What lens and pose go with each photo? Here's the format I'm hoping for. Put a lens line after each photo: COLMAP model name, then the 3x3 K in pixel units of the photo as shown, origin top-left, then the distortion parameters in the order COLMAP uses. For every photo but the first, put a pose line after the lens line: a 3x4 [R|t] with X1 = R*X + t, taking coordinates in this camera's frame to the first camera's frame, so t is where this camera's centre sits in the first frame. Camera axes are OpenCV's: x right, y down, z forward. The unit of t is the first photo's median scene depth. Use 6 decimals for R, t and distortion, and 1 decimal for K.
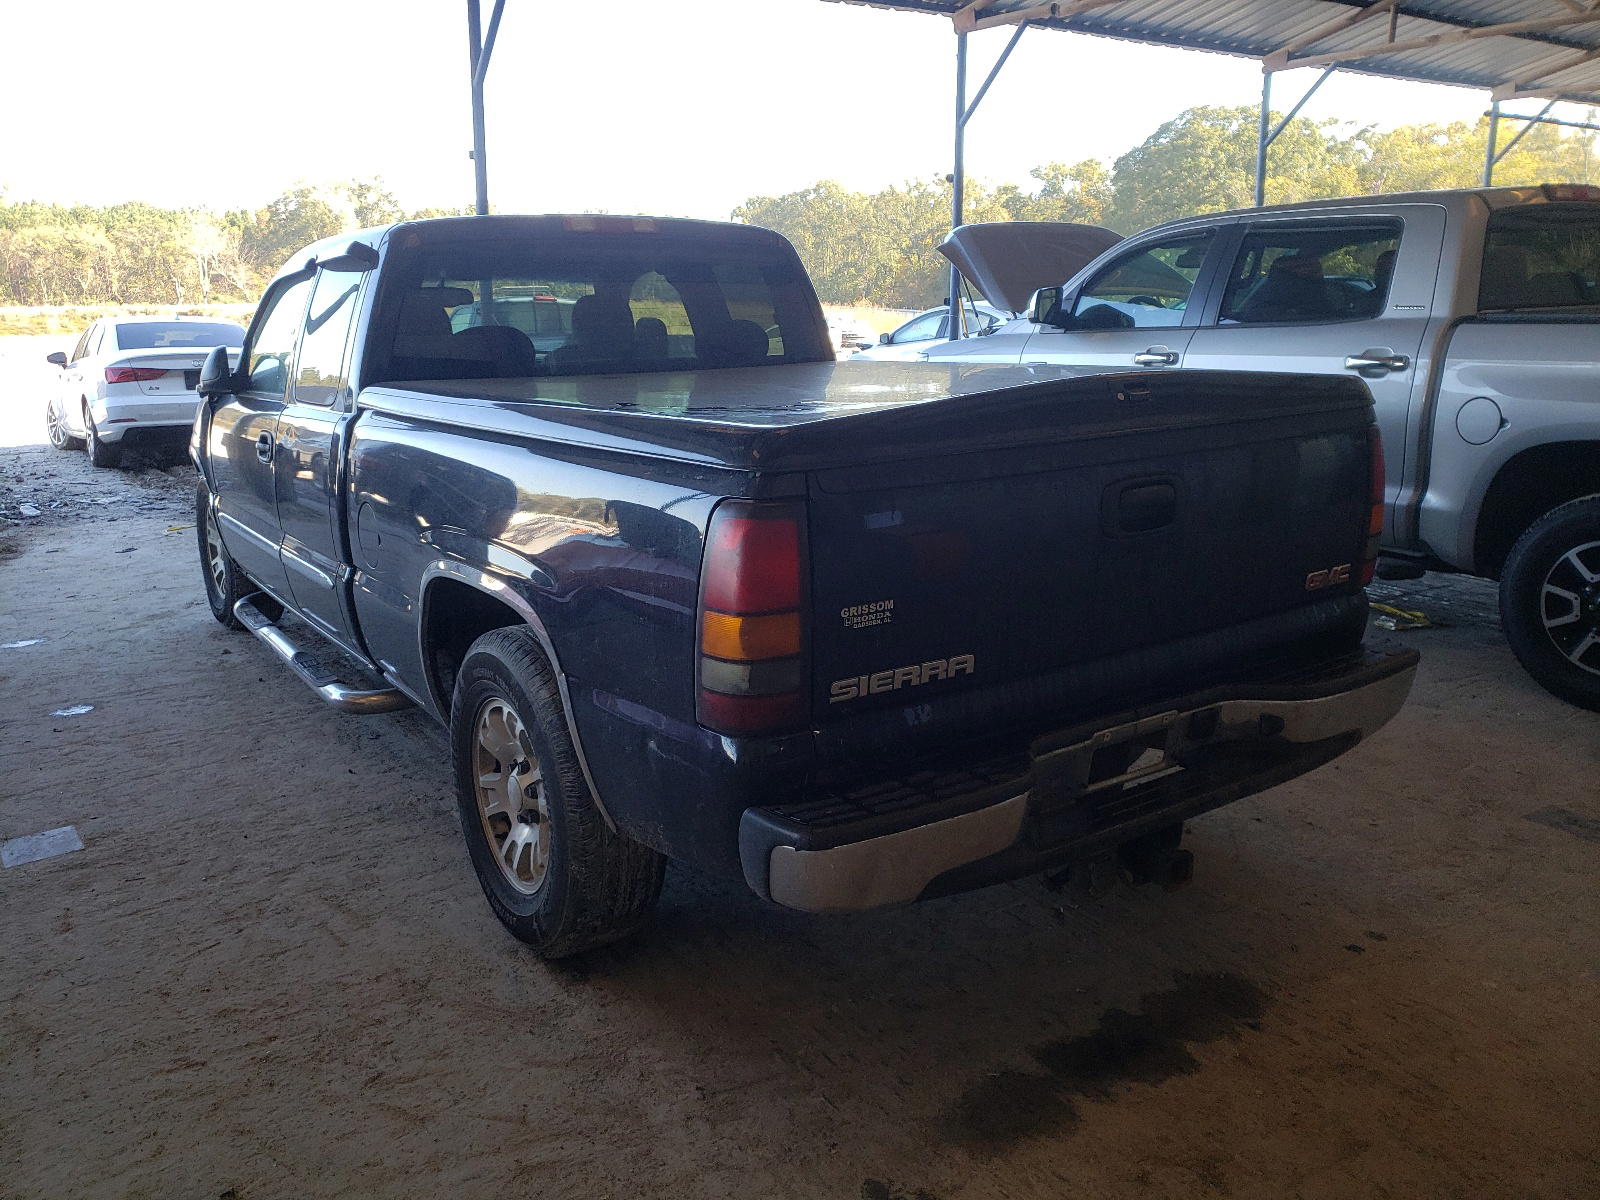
lens RADIAL K [[1261.3, 0, 800.0], [0, 1261.3, 600.0], [0, 0, 1]] dist [-0.016895, 0.036709]
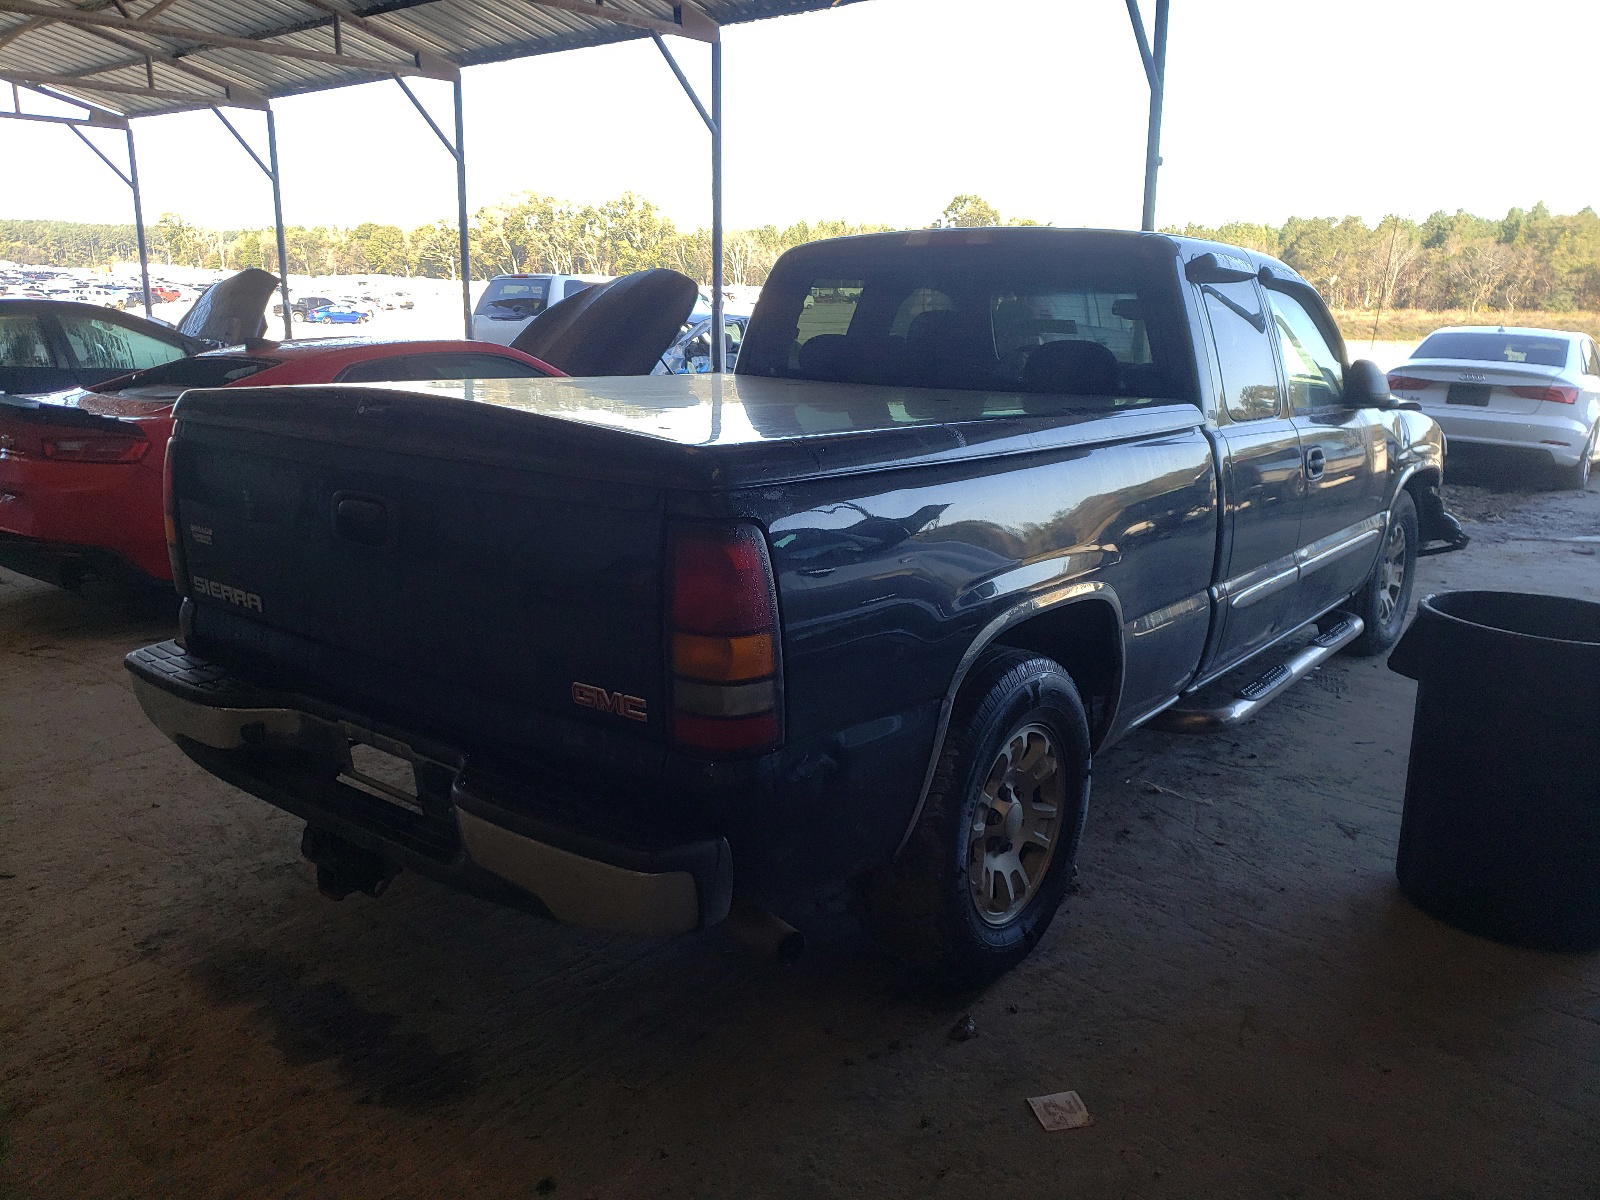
lens RADIAL K [[1261.3, 0, 800.0], [0, 1261.3, 600.0], [0, 0, 1]] dist [-0.016895, 0.036709]
pose [[0.277307, 0.228825, -0.933135, 1.182000], [-0.235088, 0.957862, 0.165026, -0.233508], [0.931576, 0.173606, 0.319416, 0.900958]]
